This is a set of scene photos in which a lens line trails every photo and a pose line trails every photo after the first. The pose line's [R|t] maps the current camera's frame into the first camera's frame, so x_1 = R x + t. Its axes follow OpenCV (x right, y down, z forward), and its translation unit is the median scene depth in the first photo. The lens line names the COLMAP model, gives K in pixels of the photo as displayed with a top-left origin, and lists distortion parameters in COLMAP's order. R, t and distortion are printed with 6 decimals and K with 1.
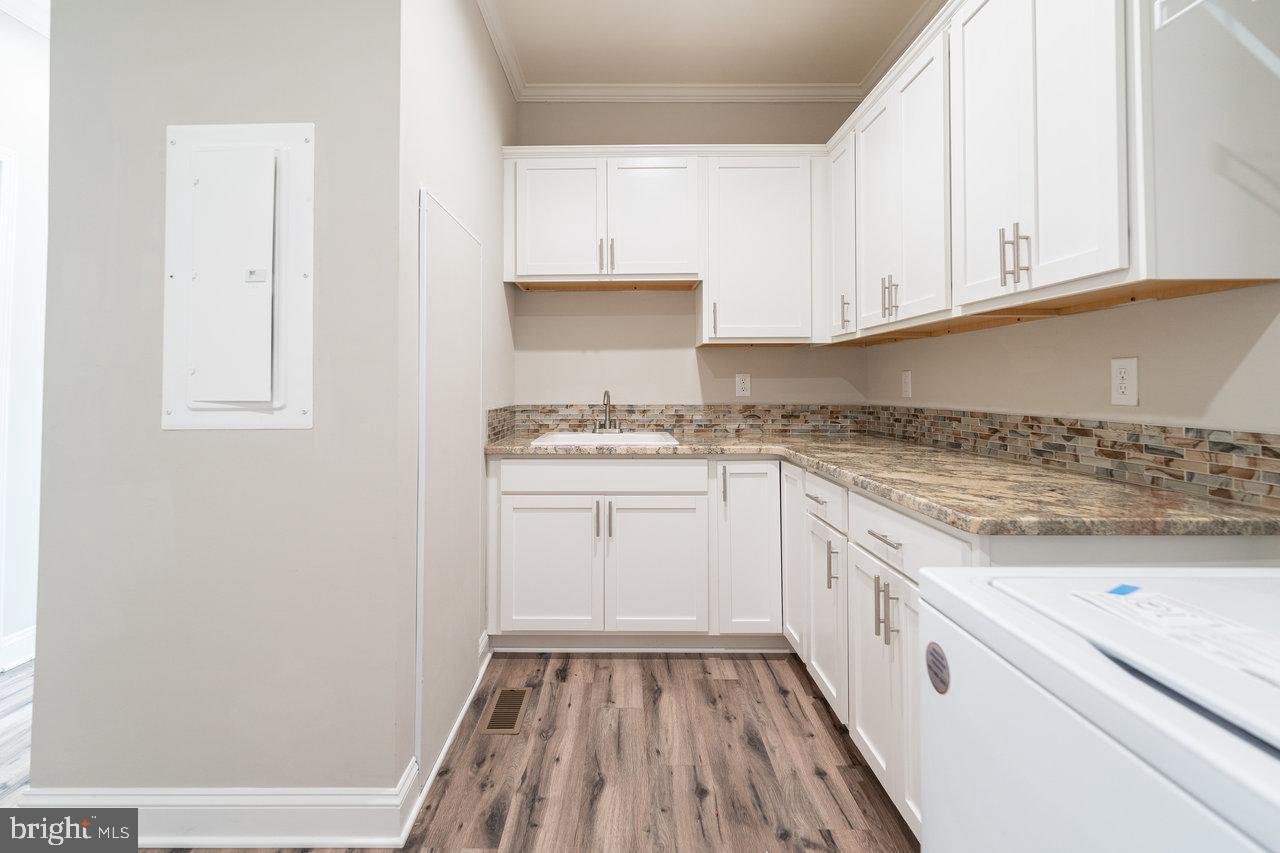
lens RADIAL K [[593.8, 0, 636.7], [0, 593.8, 393.6], [0, 0, 1]] dist [0.001527, -0.000139]
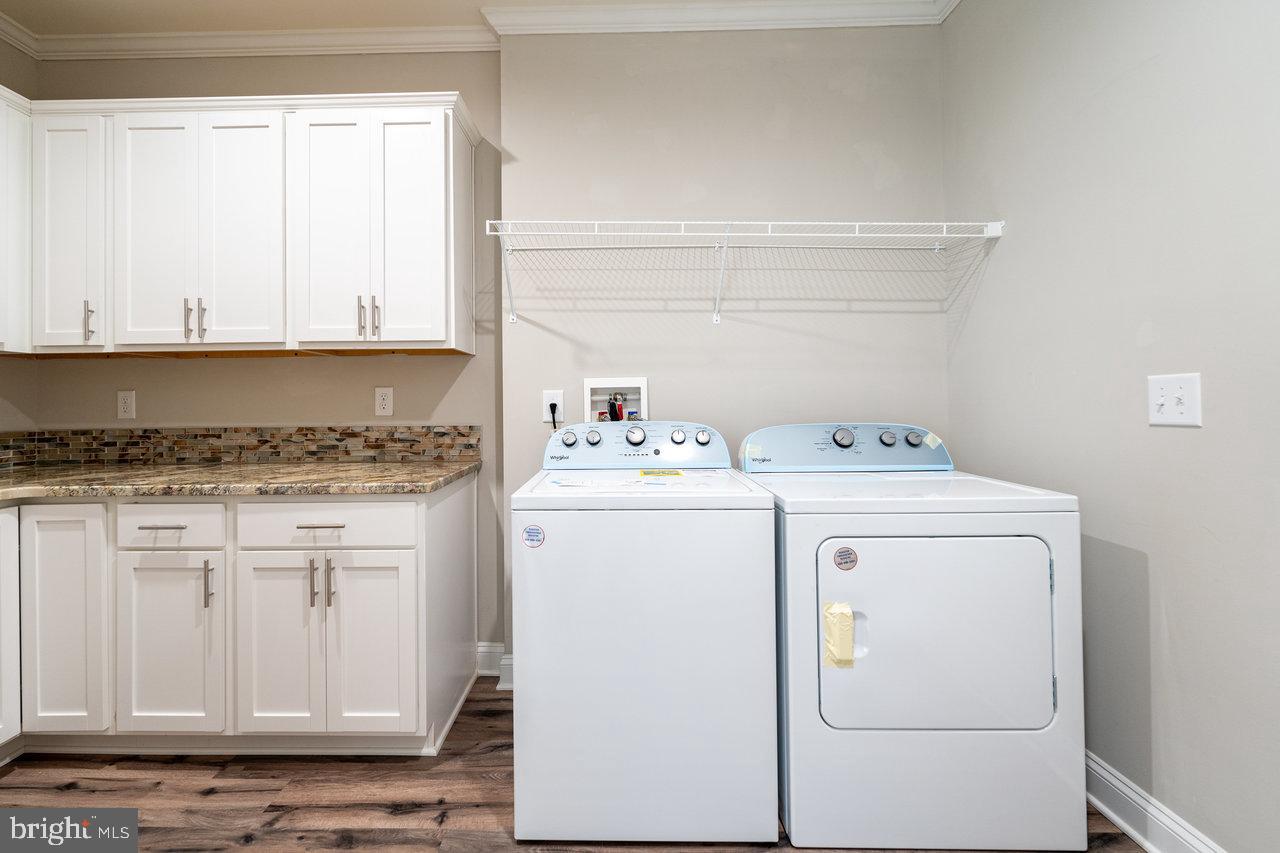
lens RADIAL K [[525.3, 0, 638.1], [0, 525.3, 439.8], [0, 0, 1]] dist [0.001204, 0.000078]
pose [[-0.041726, -0.070489, 0.996639, -0.571309], [0.022844, 0.997180, 0.071484, -0.001506], [-0.998868, 0.025750, -0.039999, 0.298774]]
